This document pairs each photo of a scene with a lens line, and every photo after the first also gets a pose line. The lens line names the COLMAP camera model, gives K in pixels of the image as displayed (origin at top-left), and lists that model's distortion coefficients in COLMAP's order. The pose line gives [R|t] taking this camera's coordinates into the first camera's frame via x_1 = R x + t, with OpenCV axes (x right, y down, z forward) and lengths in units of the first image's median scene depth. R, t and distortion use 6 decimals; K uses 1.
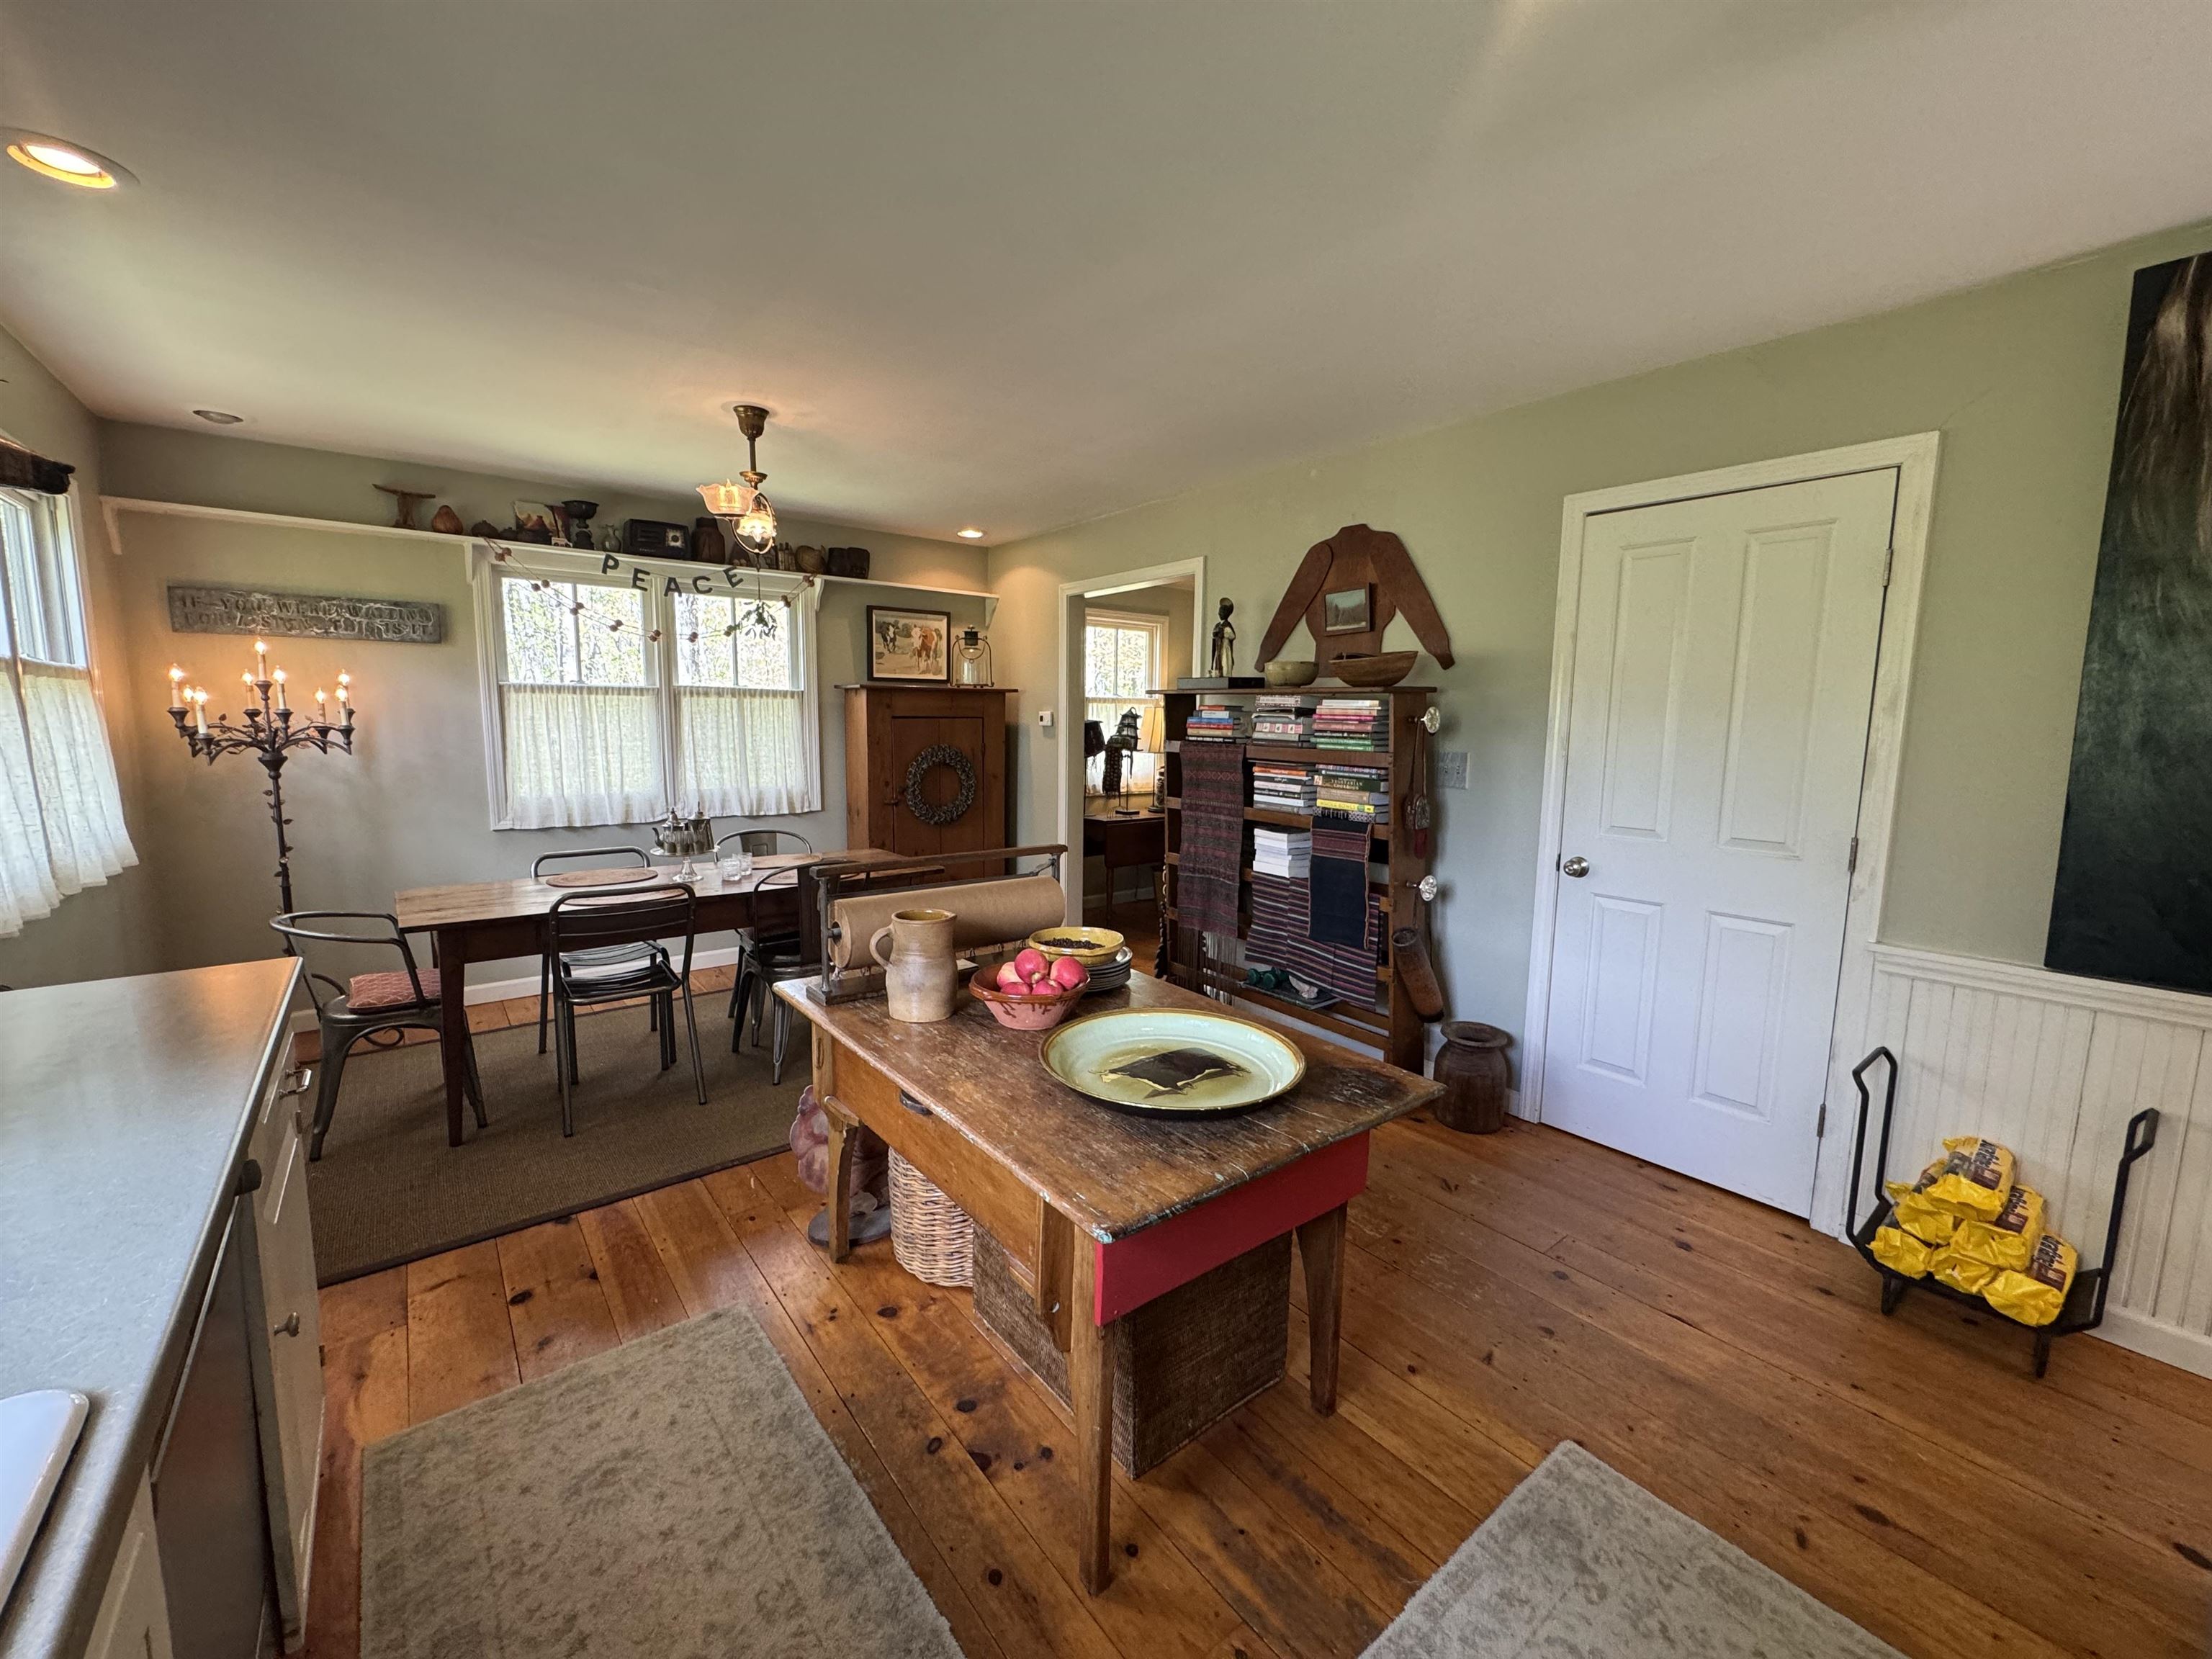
lens RADIAL K [[884.9, 0, 1105.6], [0, 884.9, 824.1], [0, 0, 1]] dist [-0.002824, 0.000500]
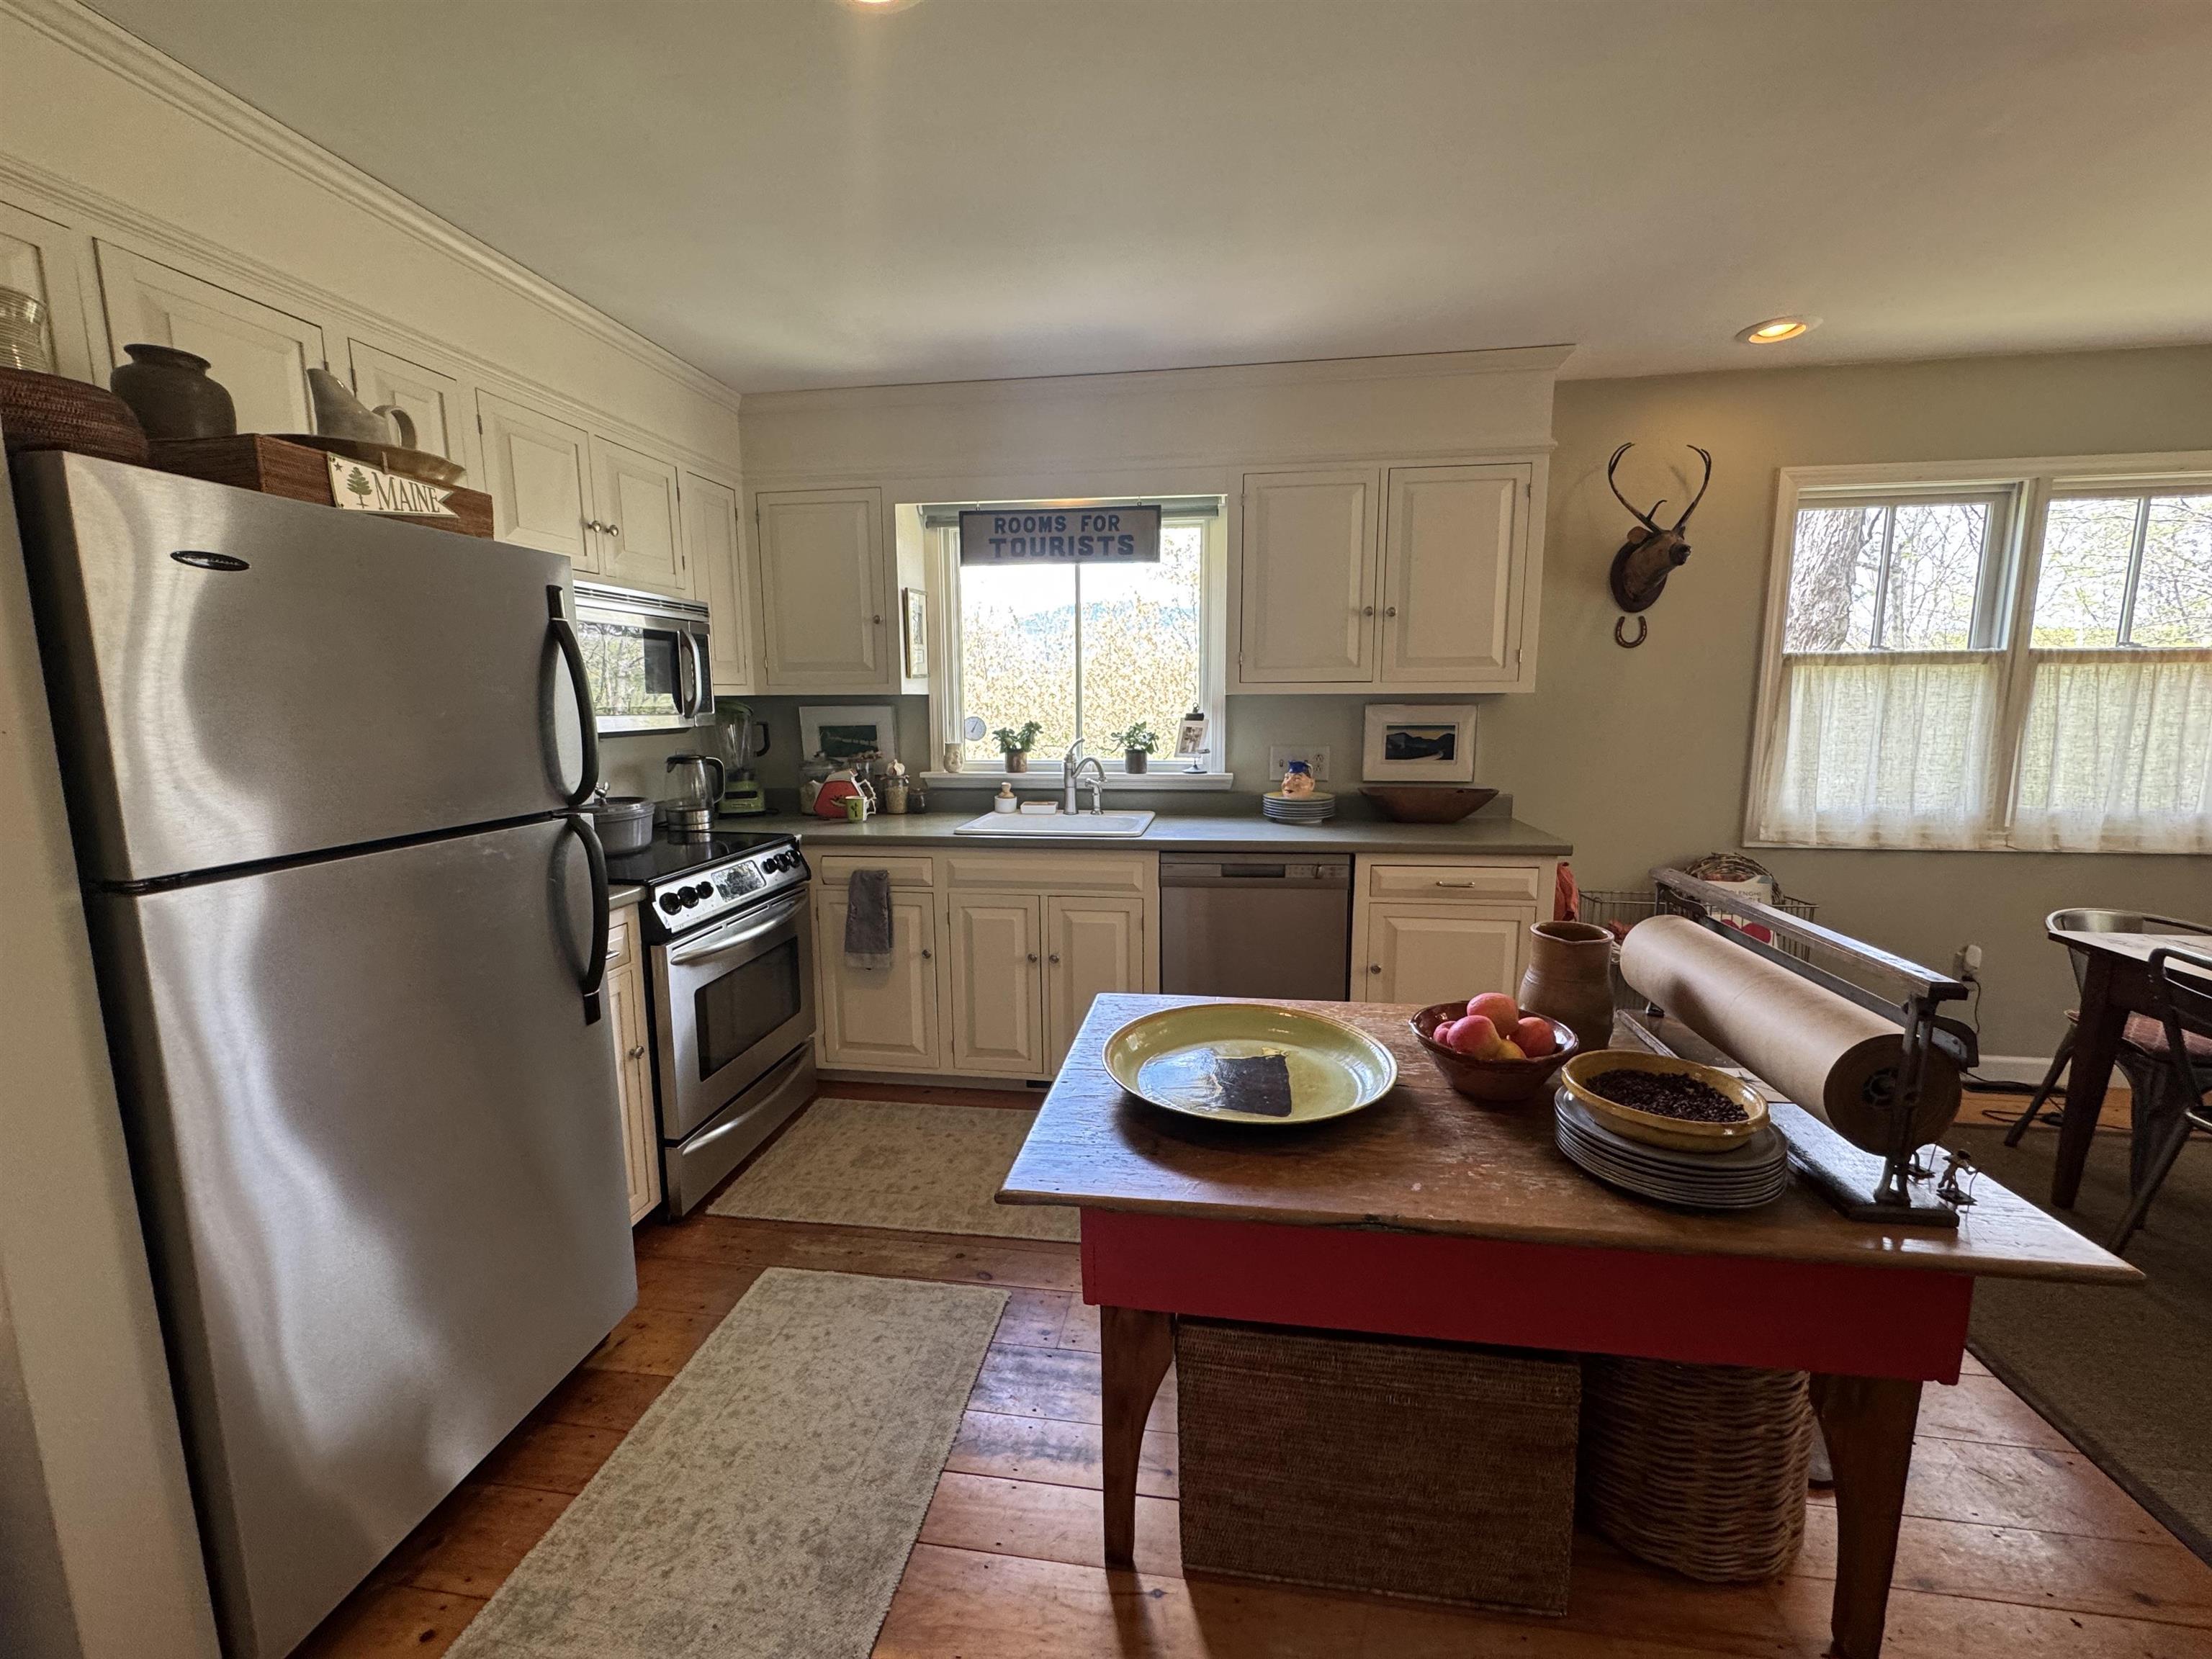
lens RADIAL K [[884.9, 0, 1105.8], [0, 884.9, 825.4], [0, 0, 1]] dist [-0.002824, 0.000500]
pose [[-0.732969, 0.089971, -0.674286, 0.372052], [-0.084739, 0.971419, 0.221731, -0.078288], [0.674964, 0.219661, -0.704395, 0.716861]]
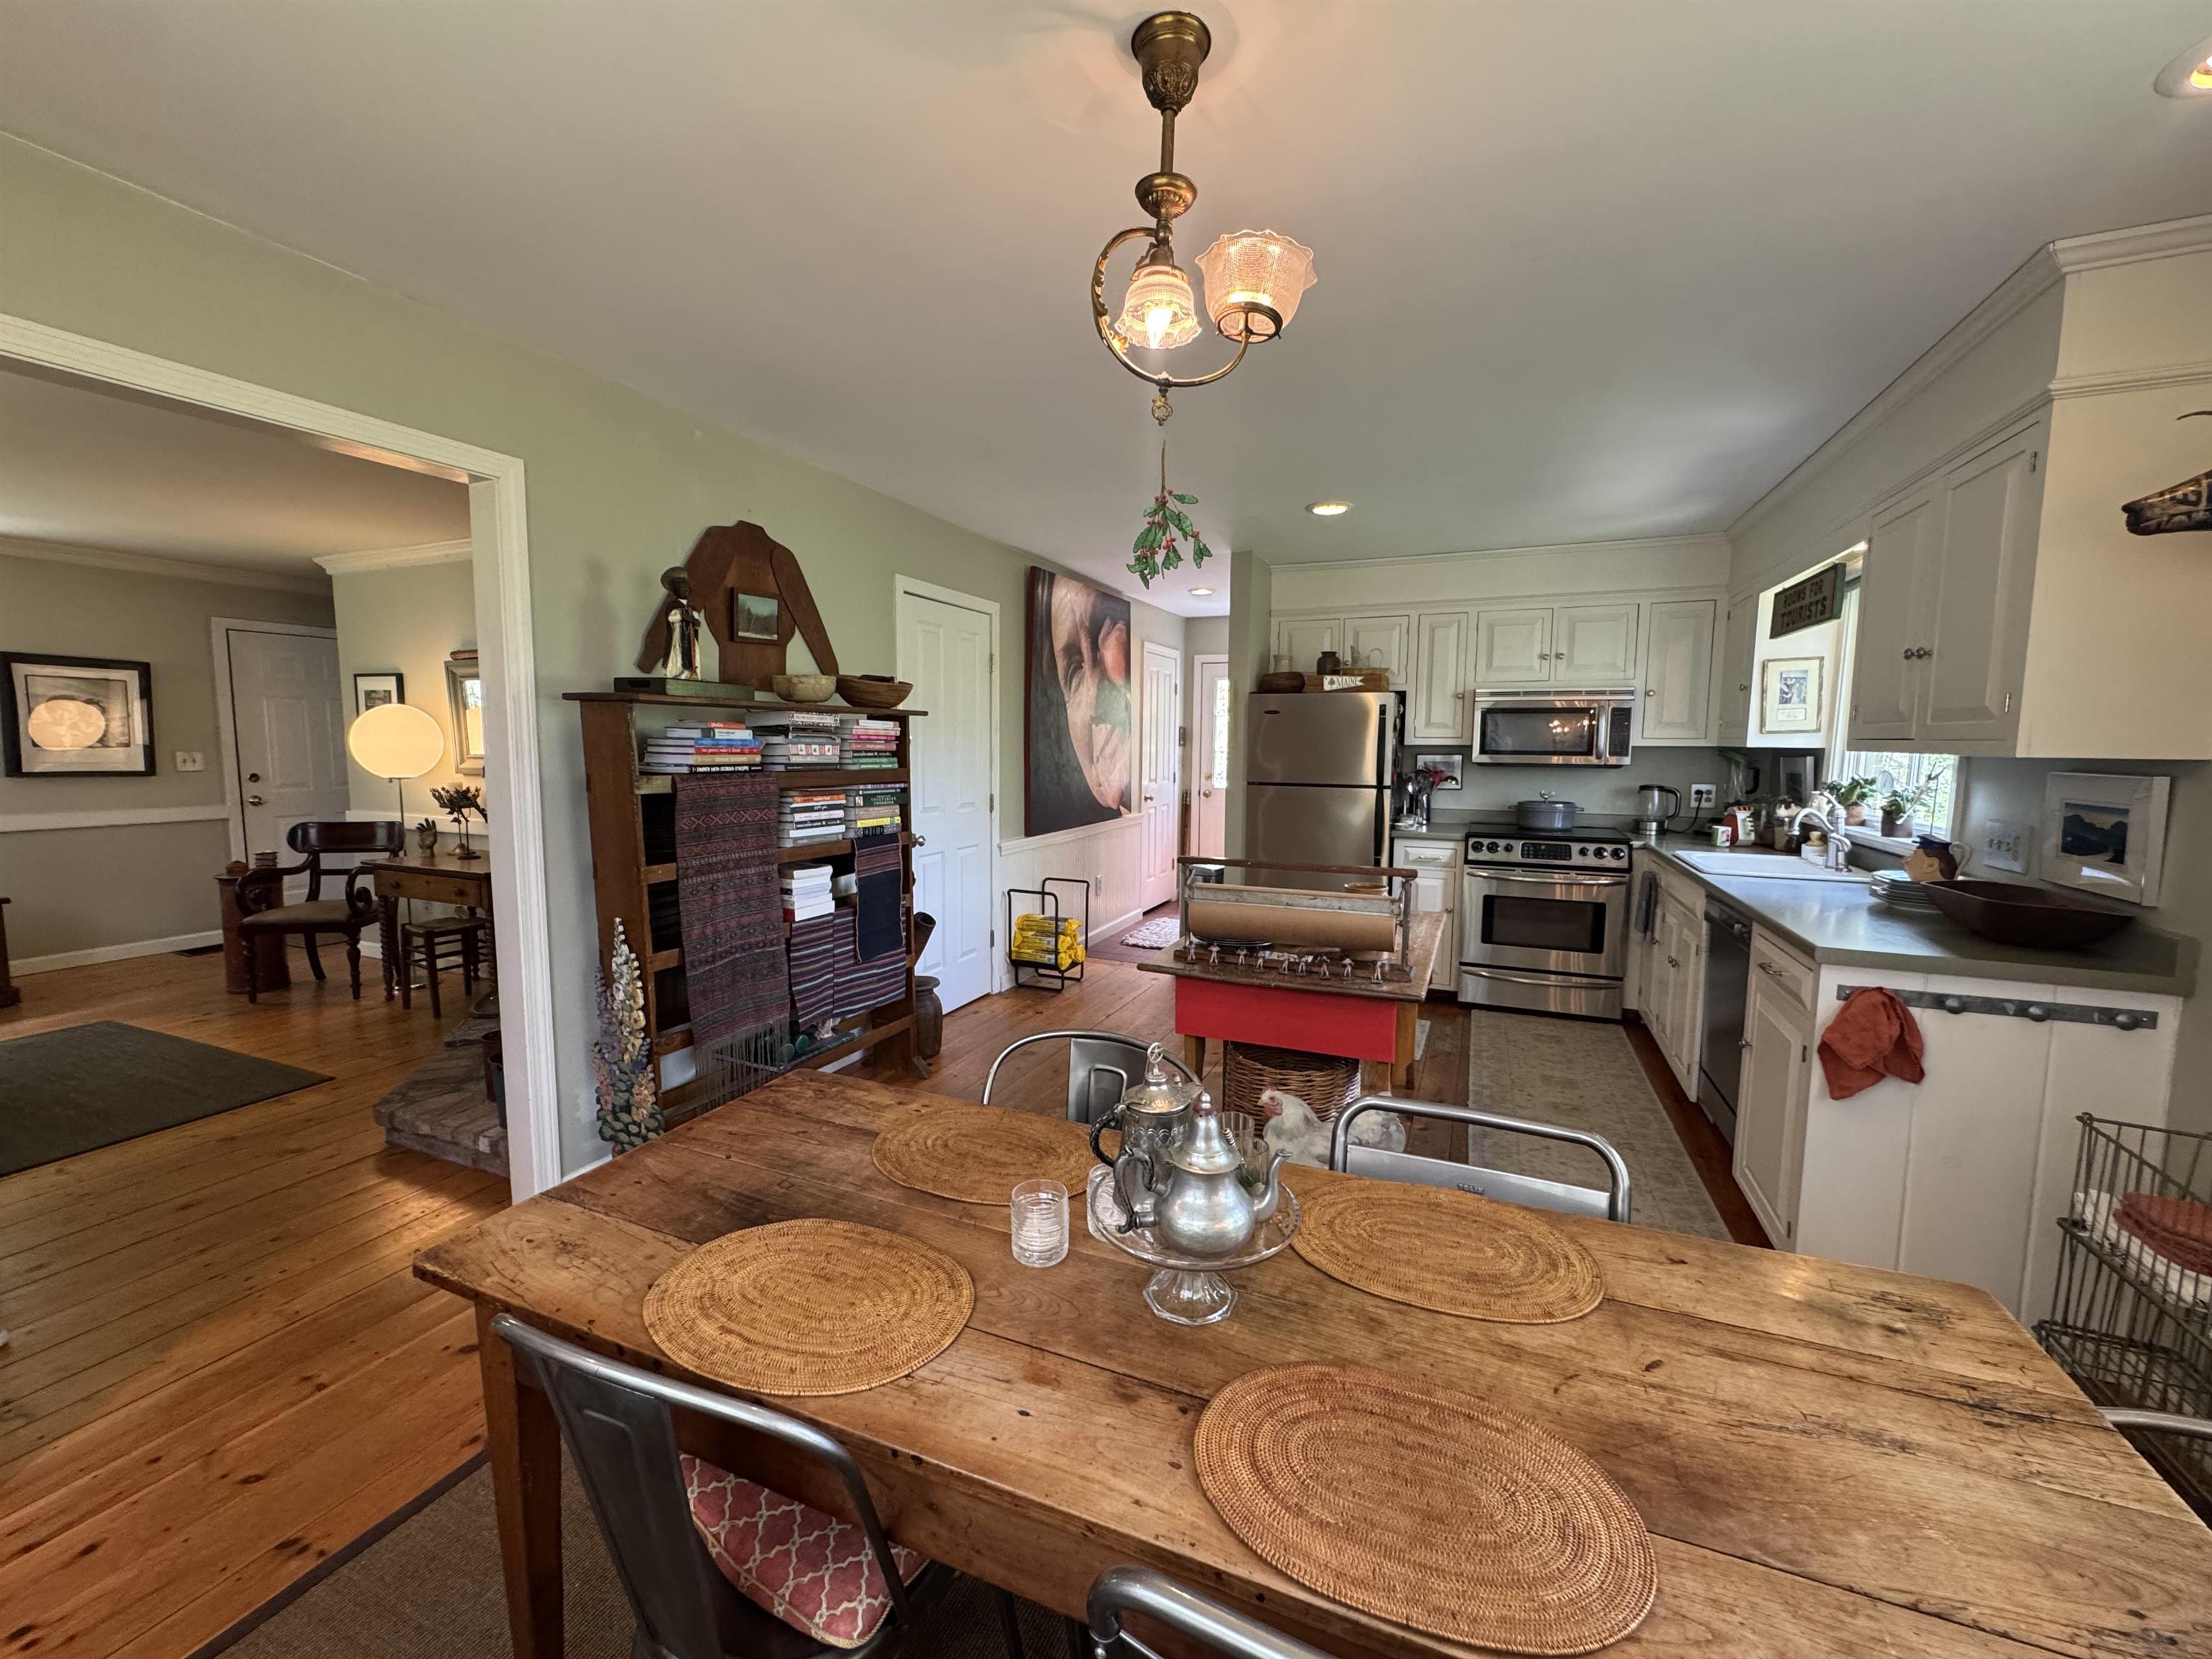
lens RADIAL K [[884.9, 0, 1105.1], [0, 884.9, 824.9], [0, 0, 1]] dist [-0.002824, 0.000500]
pose [[-0.469066, -0.103107, 0.877124, -0.703767], [0.091587, 0.982128, 0.164429, -0.149704], [-0.878401, 0.157461, -0.451239, 1.127335]]
